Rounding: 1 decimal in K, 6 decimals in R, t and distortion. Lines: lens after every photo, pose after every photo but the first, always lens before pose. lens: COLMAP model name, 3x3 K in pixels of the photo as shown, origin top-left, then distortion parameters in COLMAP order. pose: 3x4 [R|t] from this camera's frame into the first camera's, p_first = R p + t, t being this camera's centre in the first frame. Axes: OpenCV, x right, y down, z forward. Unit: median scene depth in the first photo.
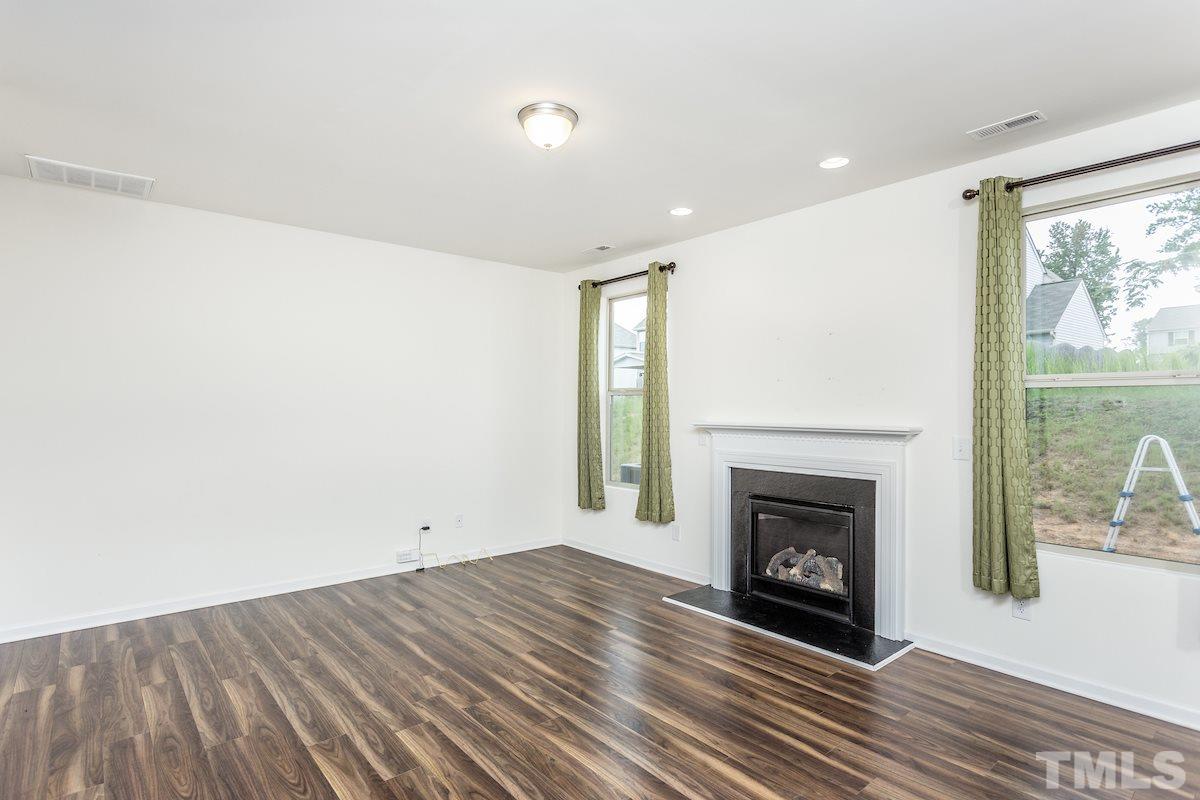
lens RADIAL K [[603.0, 0, 603.4], [0, 603.0, 403.9], [0, 0, 1]] dist [-0.014931, 0.000376]
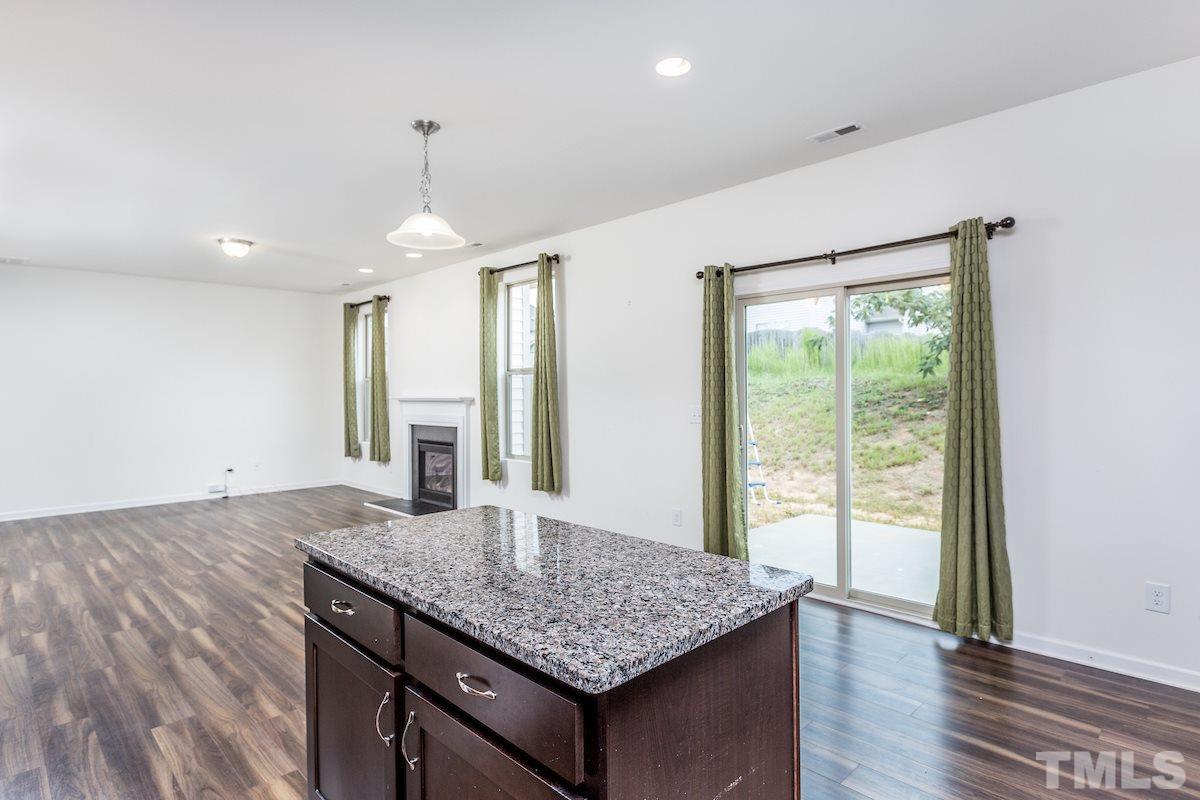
lens RADIAL K [[635.8, 0, 599.0], [0, 635.8, 402.5], [0, 0, 1]] dist [0.002027, 0.001145]
pose [[0.997698, -0.014411, 0.066260, 0.673196], [0.012682, 0.999570, 0.026450, 0.006624], [-0.066612, -0.025549, 0.997452, -0.831527]]
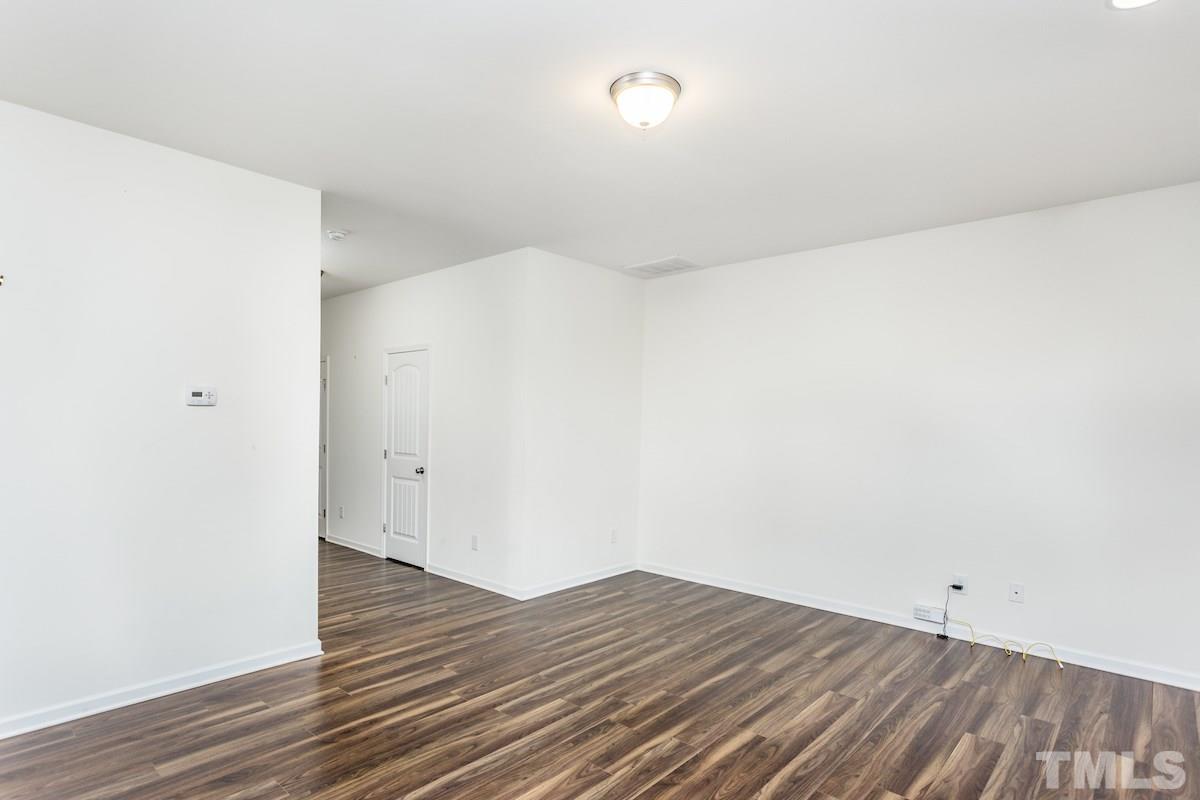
lens RADIAL K [[635.8, 0, 600.4], [0, 635.8, 404.0], [0, 0, 1]] dist [0.002027, 0.001145]
pose [[0.134385, -0.019775, -0.990732, 0.577821], [-0.006078, 0.999766, -0.020780, -0.006796], [0.990911, 0.008814, 0.134234, 0.563571]]
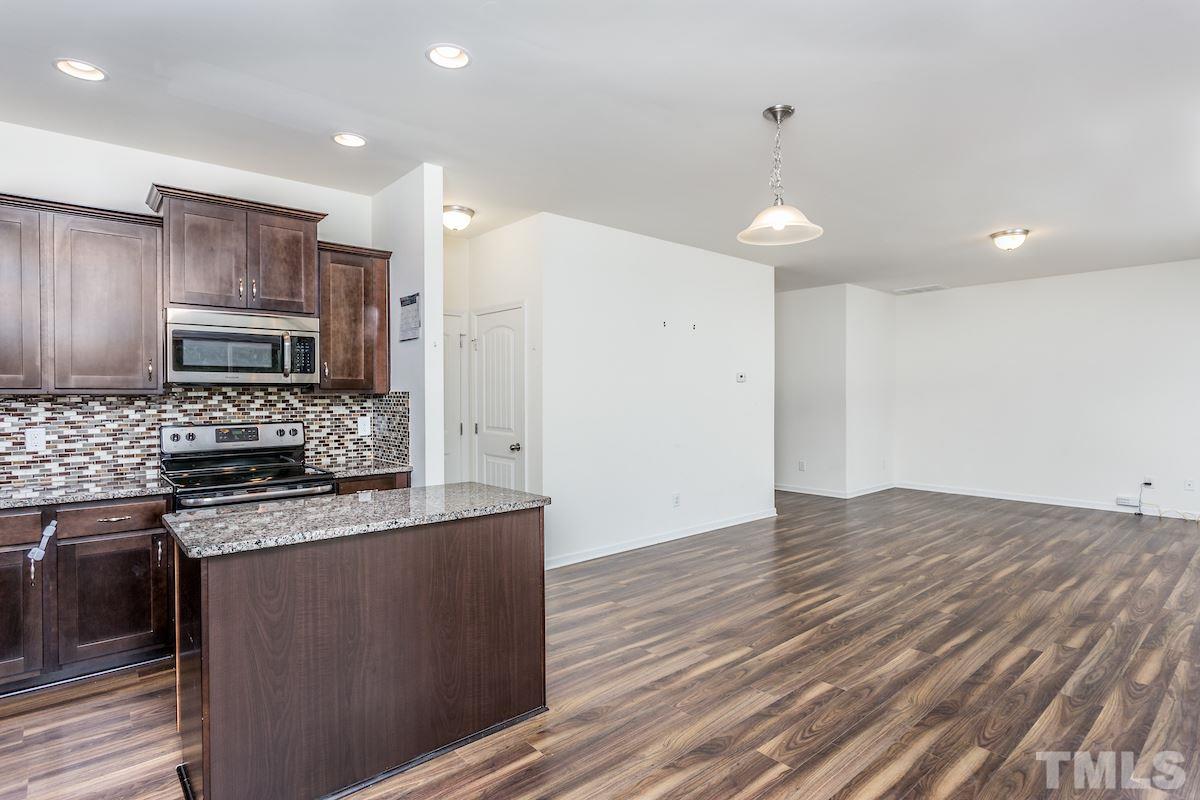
lens RADIAL K [[603.0, 0, 576.8], [0, 603.0, 395.2], [0, 0, 1]] dist [-0.014931, 0.000376]
pose [[-0.016265, -0.004106, -0.999859, 1.243685], [0.015489, 0.999871, -0.004358, 0.010966], [0.999748, -0.015558, -0.016199, -0.221930]]
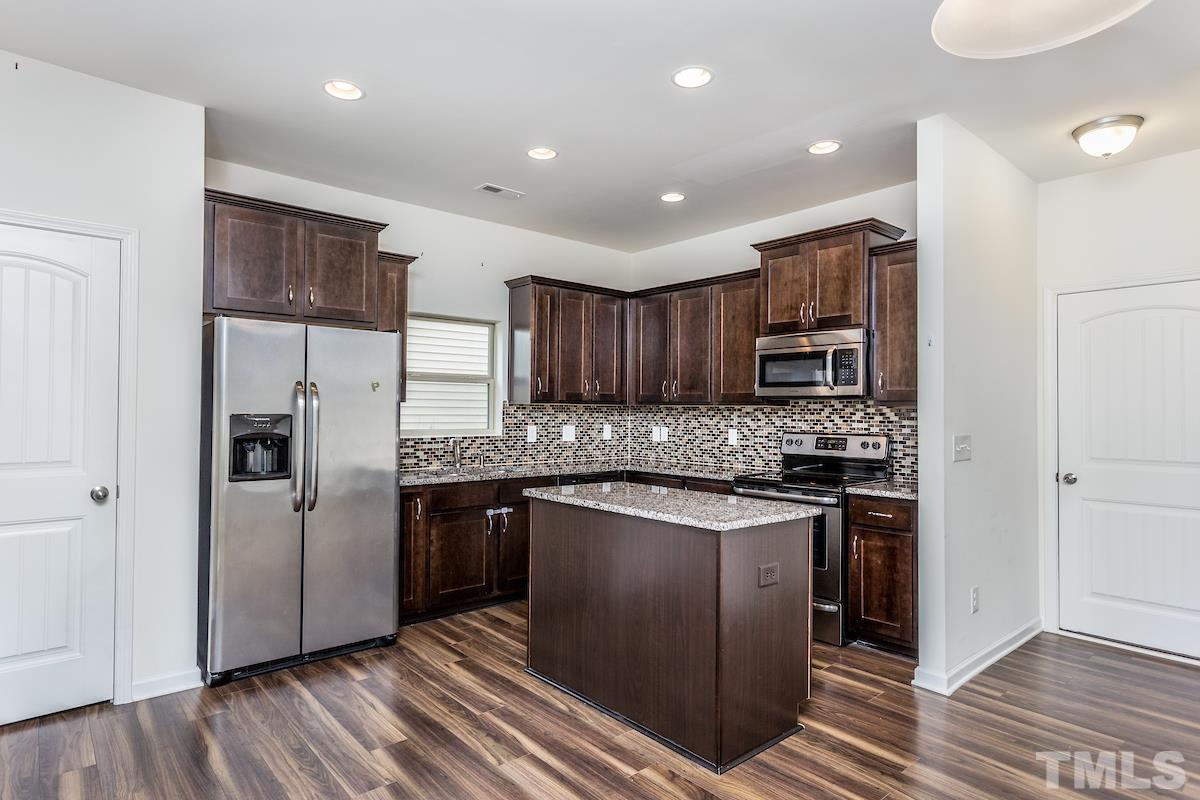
lens RADIAL K [[635.8, 0, 590.2], [0, 635.8, 393.4], [0, 0, 1]] dist [0.002027, 0.001145]
pose [[-0.999816, -0.016140, -0.010382, 0.753925], [-0.015747, 0.999194, -0.036934, 0.020958], [0.010970, -0.036764, -0.999264, 0.294776]]
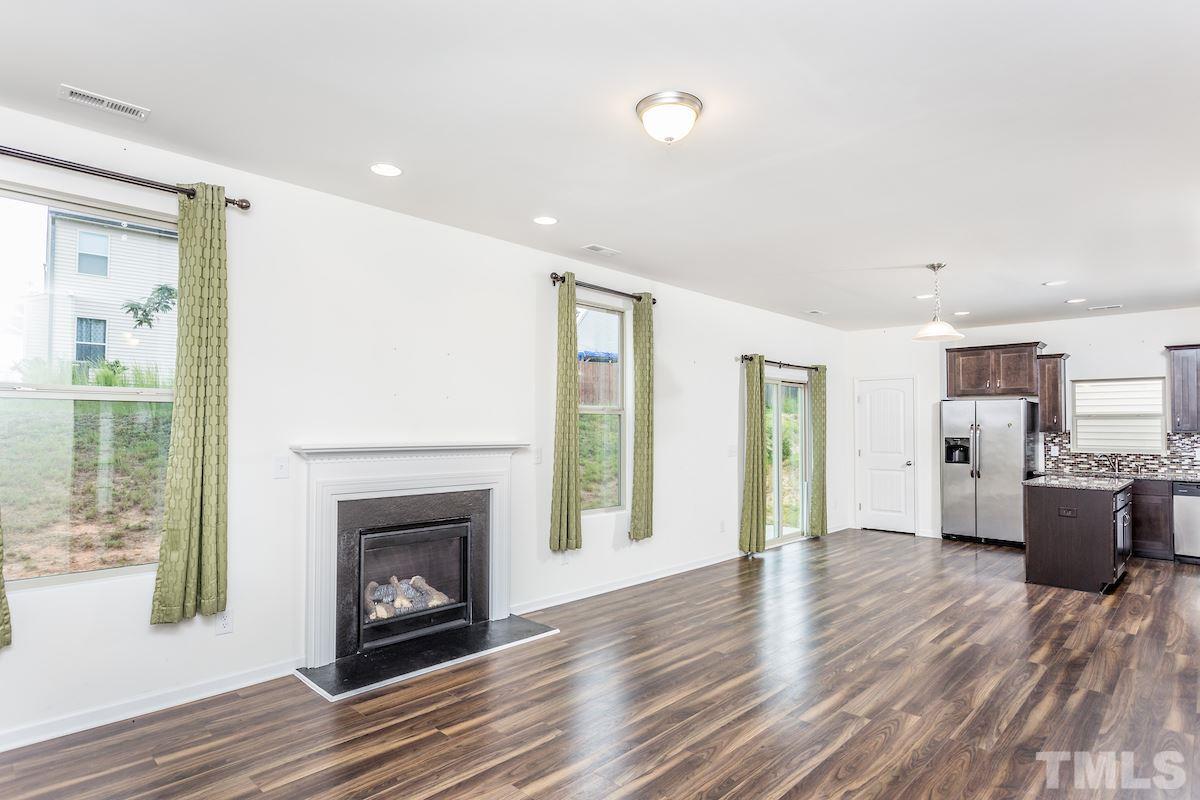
lens RADIAL K [[635.8, 0, 595.9], [0, 635.8, 418.3], [0, 0, 1]] dist [0.002027, 0.001145]
pose [[-0.094515, 0.007696, 0.995494, -0.714395], [-0.015550, 0.999837, -0.009206, -0.001022], [-0.995402, -0.016350, -0.094380, 0.825552]]
